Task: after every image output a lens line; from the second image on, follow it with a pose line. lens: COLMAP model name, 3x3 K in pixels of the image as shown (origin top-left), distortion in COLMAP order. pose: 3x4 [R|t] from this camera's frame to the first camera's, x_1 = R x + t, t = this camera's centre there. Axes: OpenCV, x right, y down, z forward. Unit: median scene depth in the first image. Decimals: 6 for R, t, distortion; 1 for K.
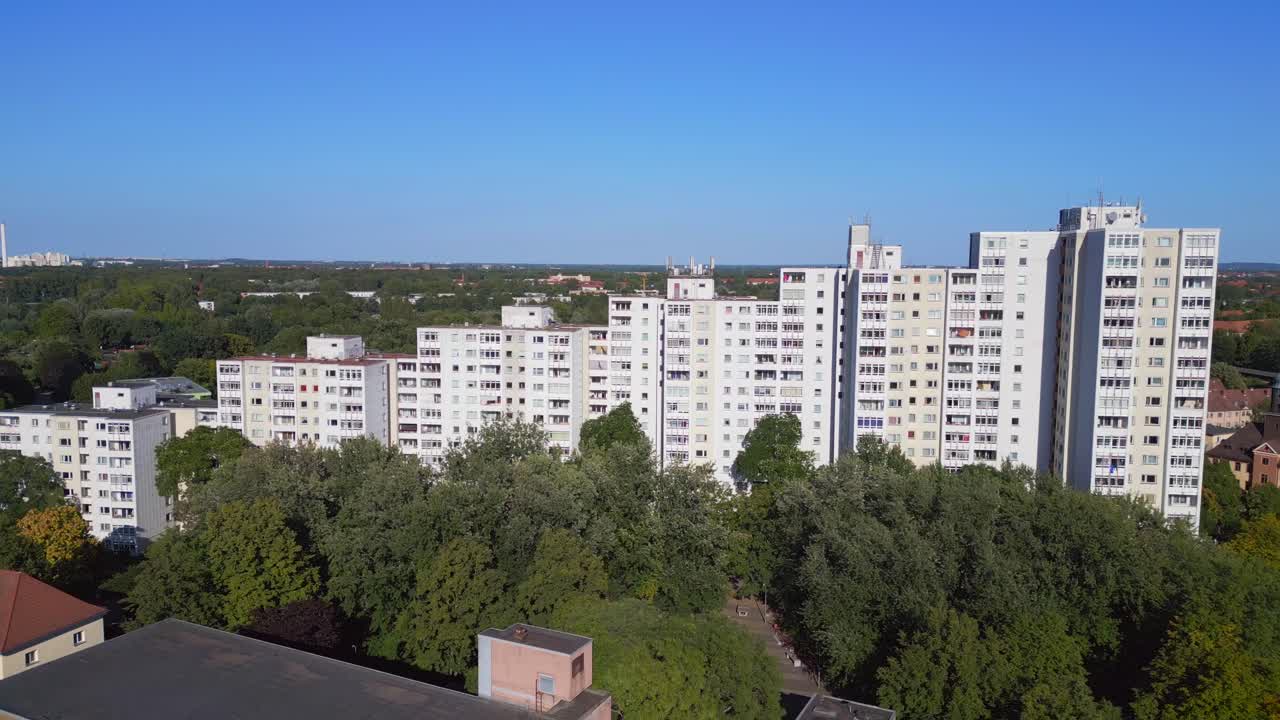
lens RADIAL K [[916.8, 0, 640.0], [0, 916.8, 360.0], [0, 0, 1]] dist [0.102040, -0.131290]
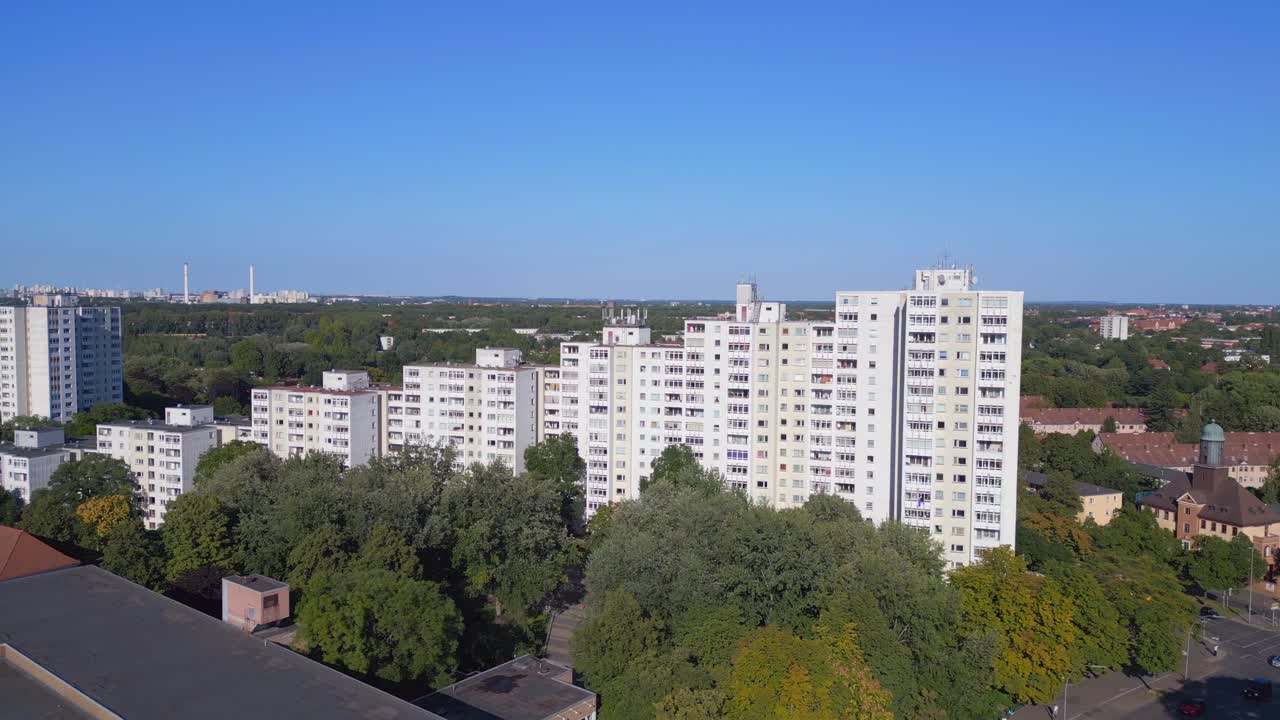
lens RADIAL K [[916.8, 0, 640.0], [0, 916.8, 360.0], [0, 0, 1]] dist [0.102040, -0.131290]
pose [[0.978650, 0.015417, -0.204957, 0.331366], [-0.023416, 0.999053, -0.036661, -0.005278], [0.204198, 0.040678, 0.978084, -0.141569]]
